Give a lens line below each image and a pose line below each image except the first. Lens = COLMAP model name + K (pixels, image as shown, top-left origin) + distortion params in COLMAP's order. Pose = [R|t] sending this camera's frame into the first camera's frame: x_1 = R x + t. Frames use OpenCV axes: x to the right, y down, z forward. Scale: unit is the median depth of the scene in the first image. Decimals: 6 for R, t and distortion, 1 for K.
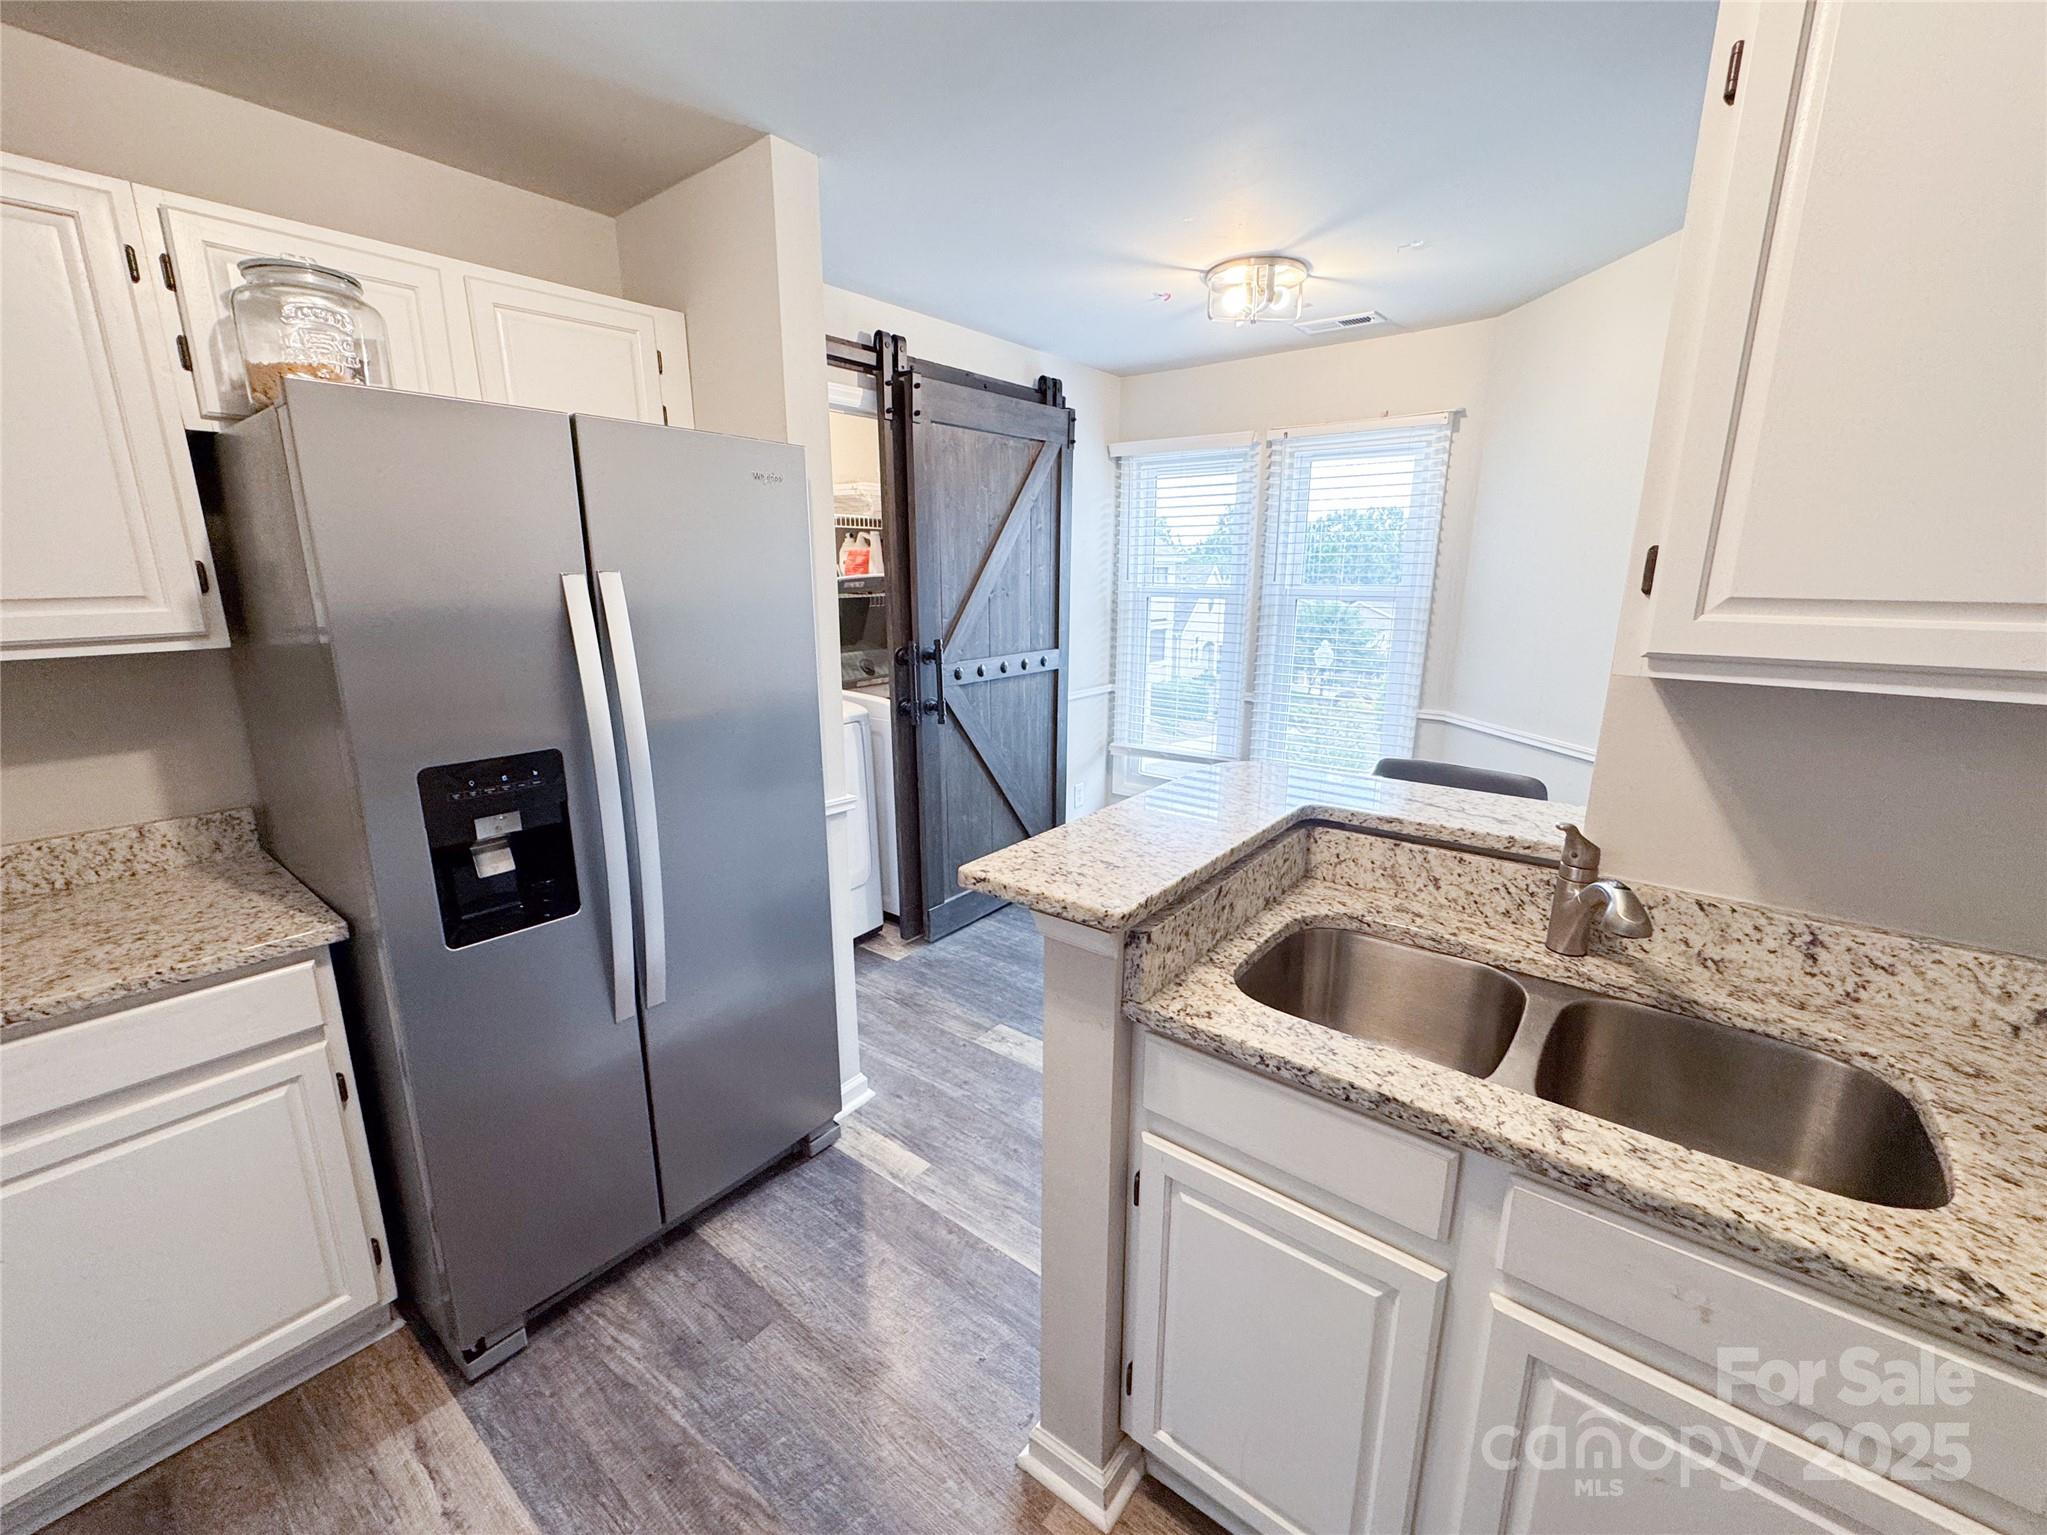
lens RADIAL K [[822.9, 0, 1021.3], [0, 822.9, 763.1], [0, 0, 1]] dist [-0.002268, -0.000483]
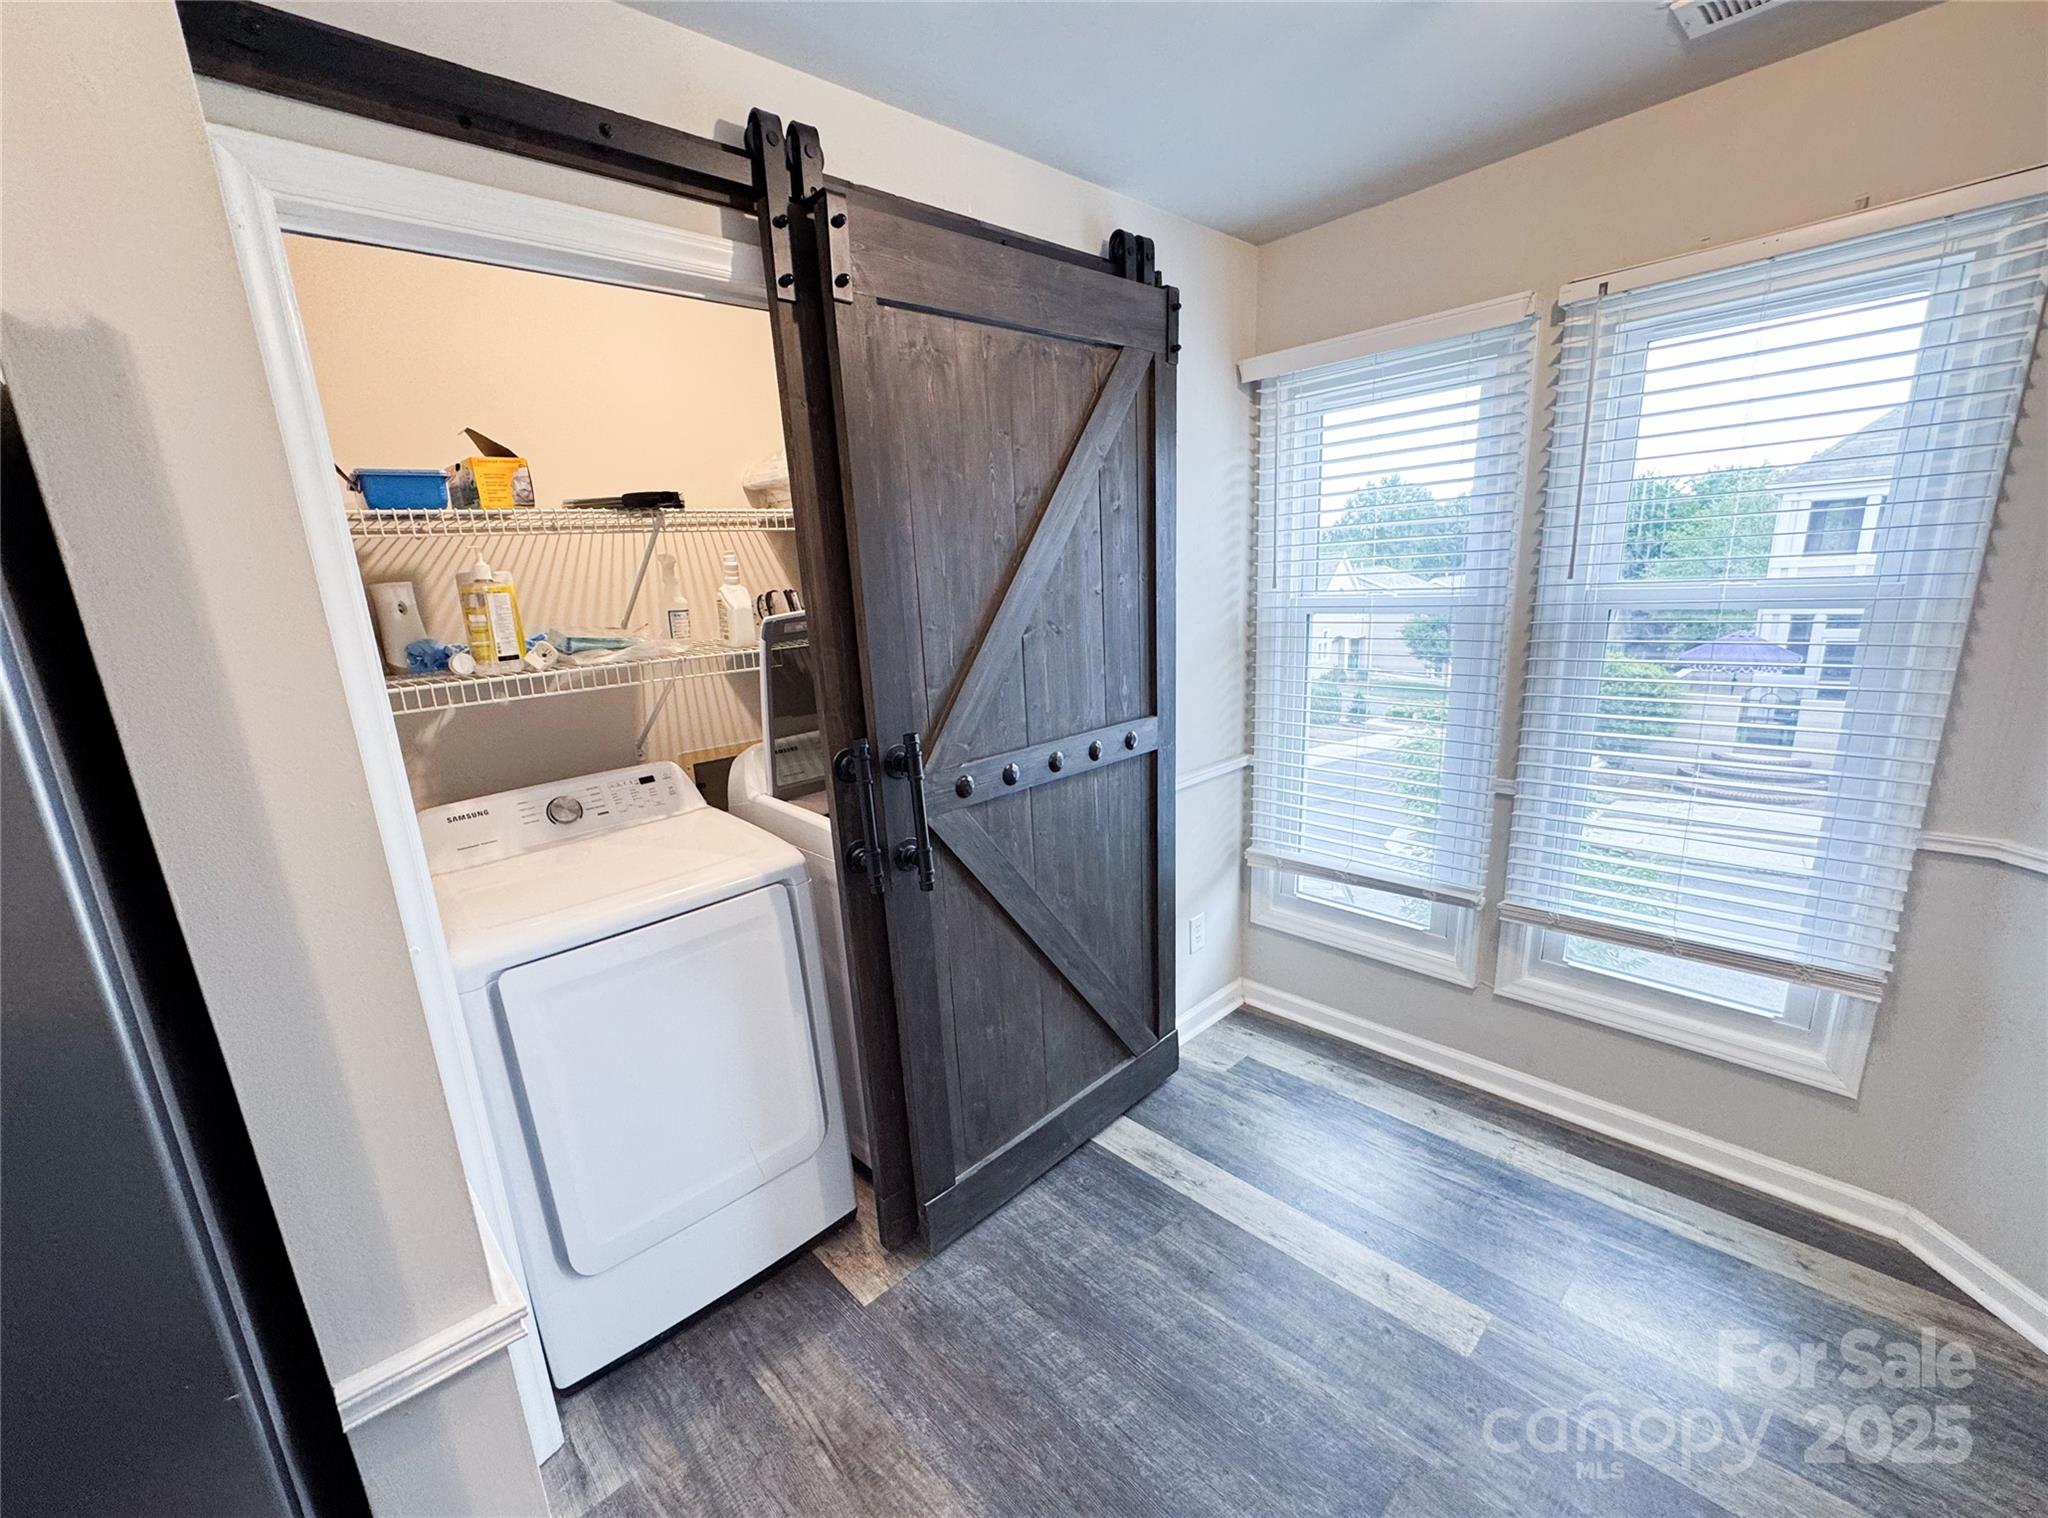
lens RADIAL K [[842.7, 0, 1000.7], [0, 842.7, 788.2], [0, 0, 1]] dist [0.001756, 0.000302]
pose [[0.986913, -0.016697, -0.160385, 0.033298], [0.019888, 0.999634, 0.018313, -0.108268], [0.160020, -0.021263, 0.986885, 0.421426]]
